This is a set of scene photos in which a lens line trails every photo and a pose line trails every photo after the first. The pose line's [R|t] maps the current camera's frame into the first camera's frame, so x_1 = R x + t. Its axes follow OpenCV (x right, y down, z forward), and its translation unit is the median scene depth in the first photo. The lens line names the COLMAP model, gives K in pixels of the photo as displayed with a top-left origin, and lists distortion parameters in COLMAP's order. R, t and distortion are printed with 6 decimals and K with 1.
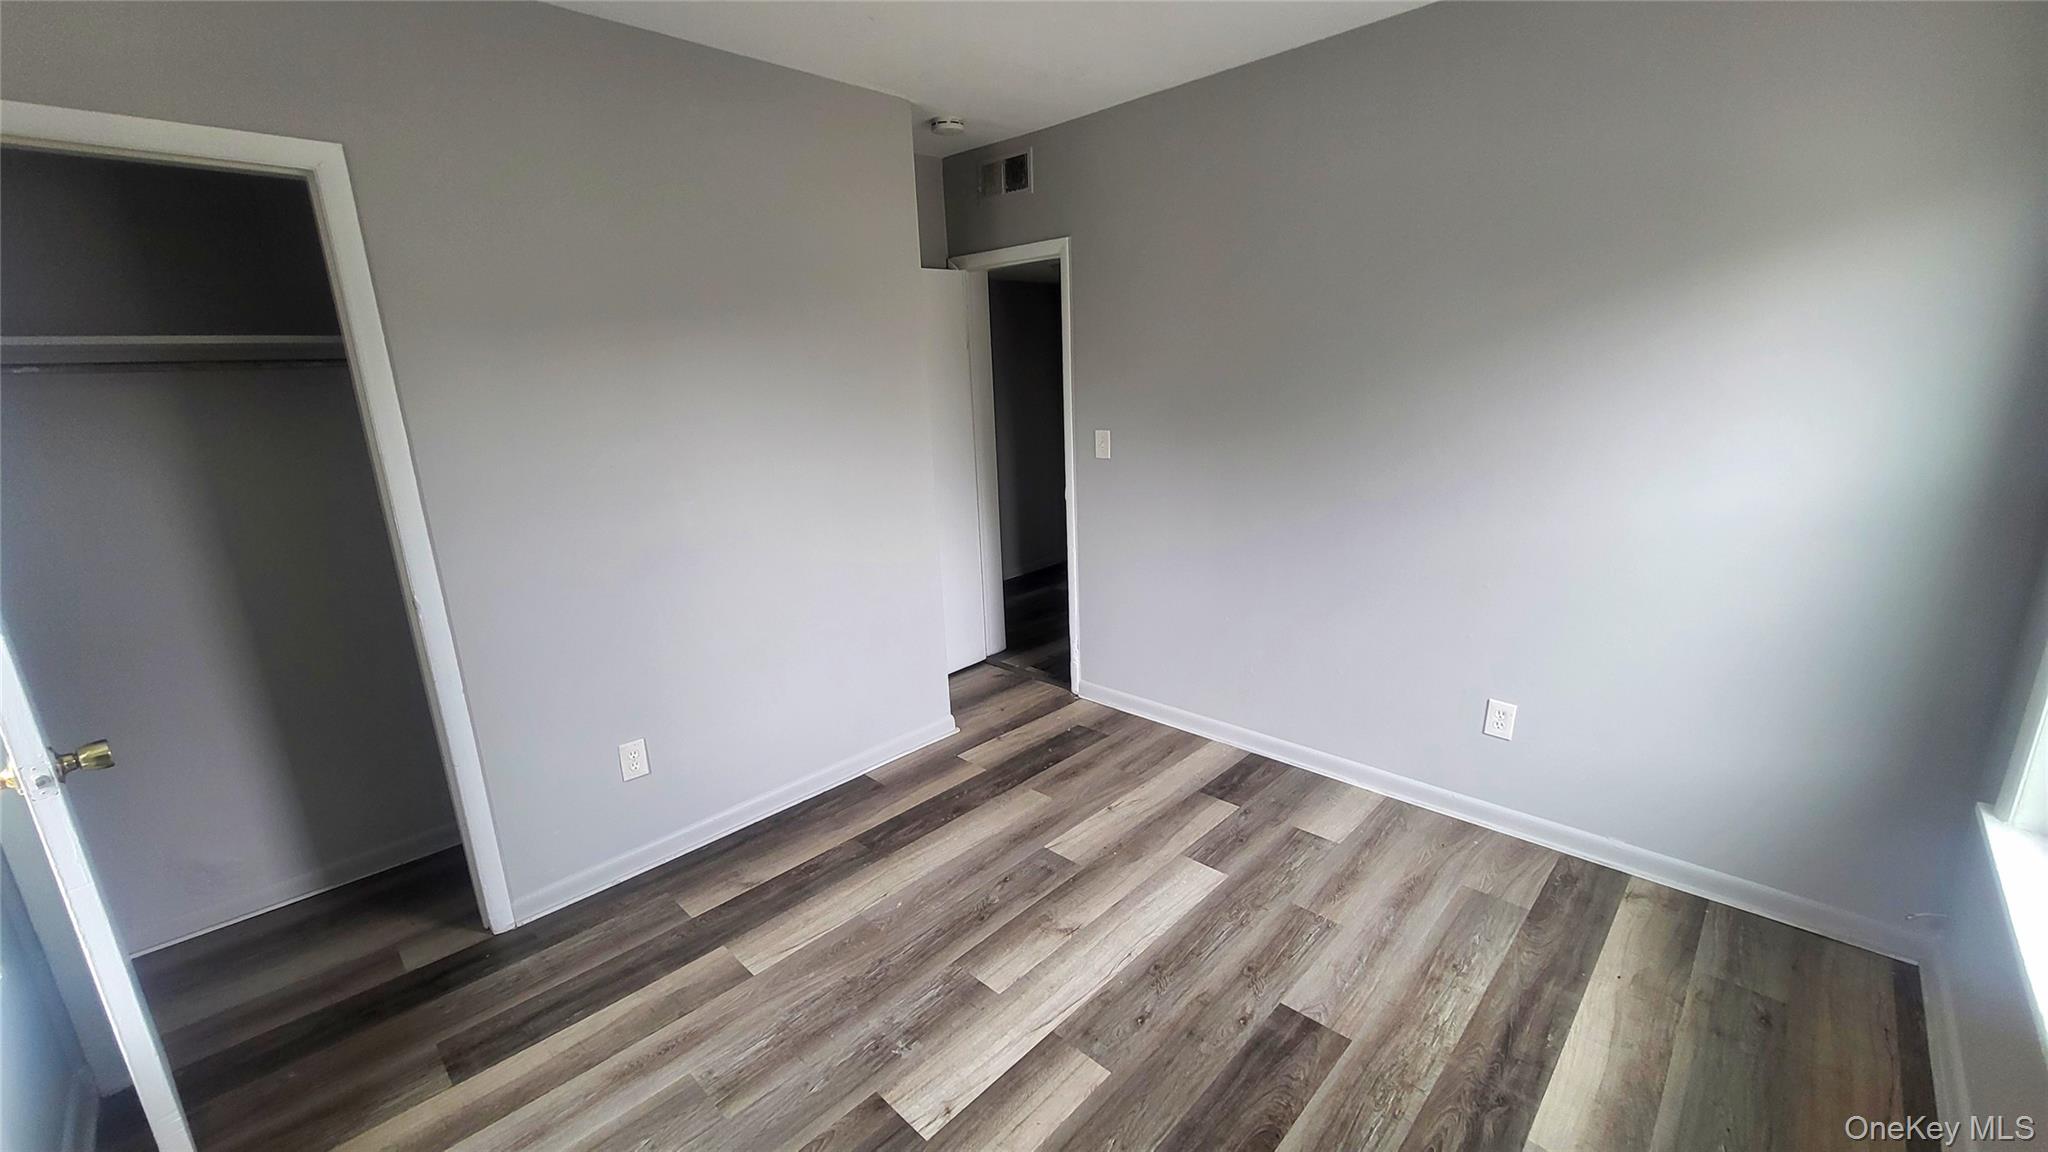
lens RADIAL K [[806.9, 0, 1015.1], [0, 806.9, 577.4], [0, 0, 1]] dist [0.000300, -0.000222]
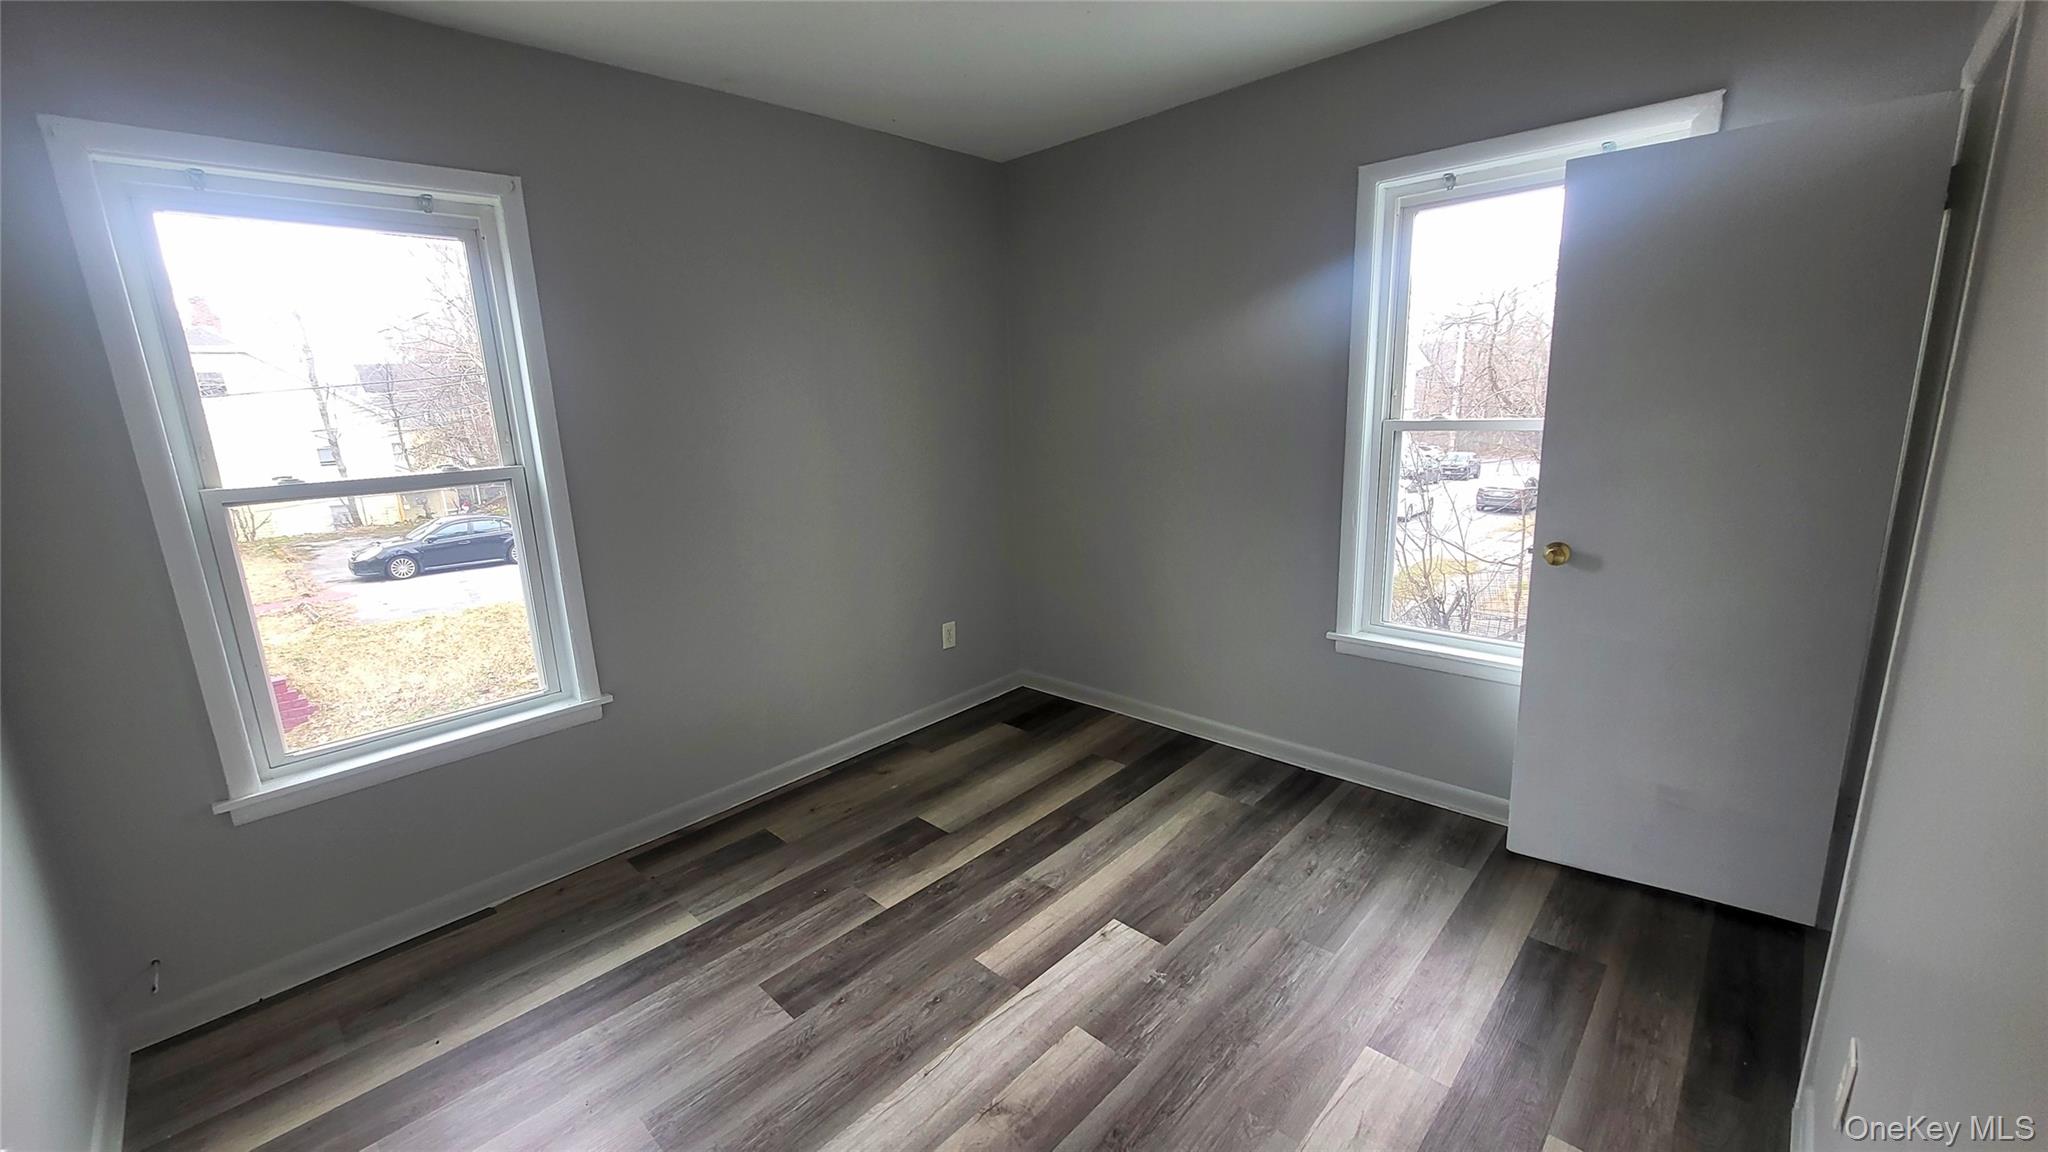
lens RADIAL K [[806.9, 0, 1015.1], [0, 806.9, 577.4], [0, 0, 1]] dist [0.000300, -0.000222]
pose [[-0.996884, 0.078189, 0.010393, 0.000790], [0.074607, 0.891944, 0.445948, -0.326864], [0.025598, 0.445334, -0.894999, 1.391052]]
